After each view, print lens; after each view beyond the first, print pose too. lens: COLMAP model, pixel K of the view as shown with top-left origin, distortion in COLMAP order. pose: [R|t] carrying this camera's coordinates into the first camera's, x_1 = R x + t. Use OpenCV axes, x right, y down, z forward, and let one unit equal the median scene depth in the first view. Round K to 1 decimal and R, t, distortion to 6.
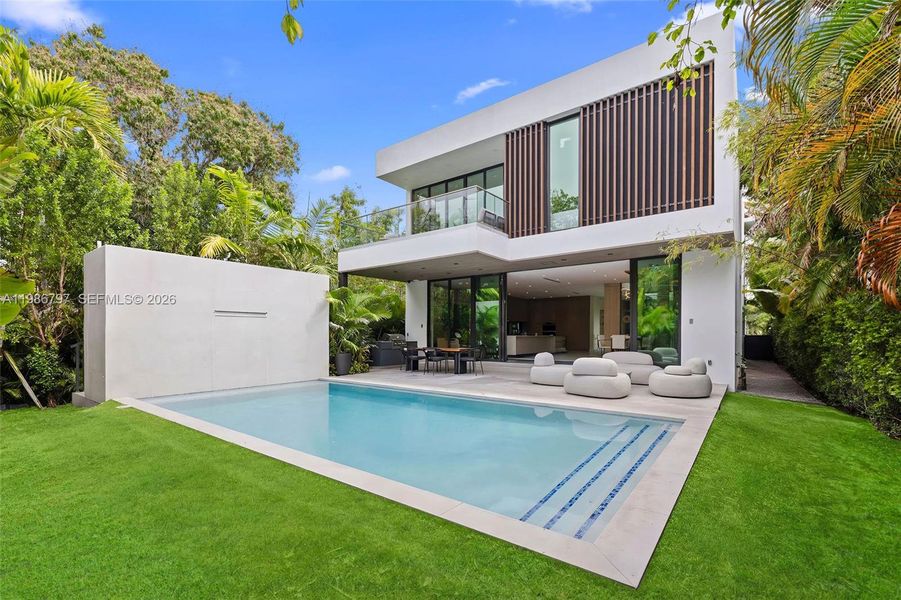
lens RADIAL K [[395.4, 0, 451.0], [0, 395.4, 334.9], [0, 0, 1]] dist [0.000839, 0.000065]
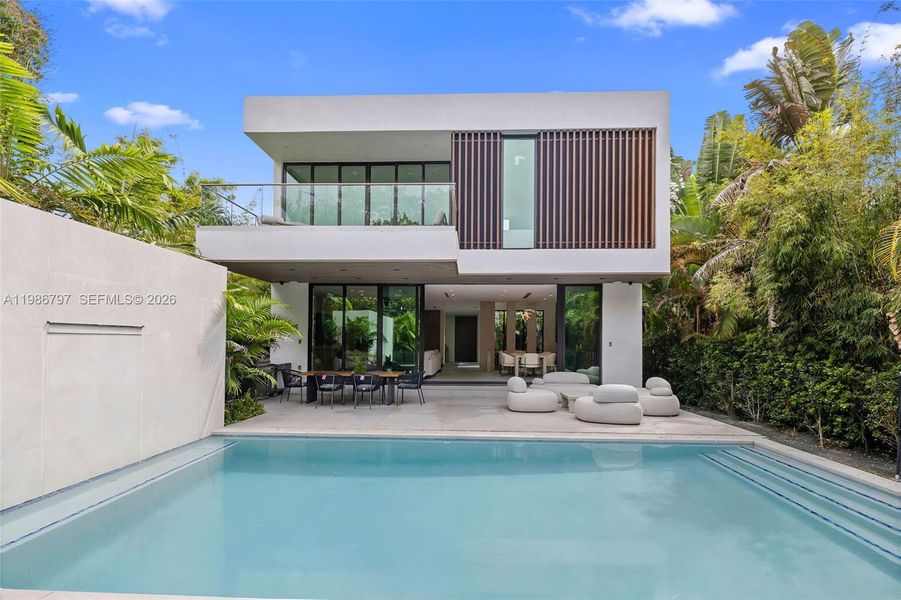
lens RADIAL K [[376.4, 0, 451.0], [0, 376.4, 331.9], [0, 0, 1]] dist [-0.000969, -0.000109]
pose [[0.823336, 0.024039, 0.567045, -0.355770], [-0.009116, 0.999534, -0.029138, -0.032144], [-0.567481, 0.018821, 0.823171, 0.325486]]
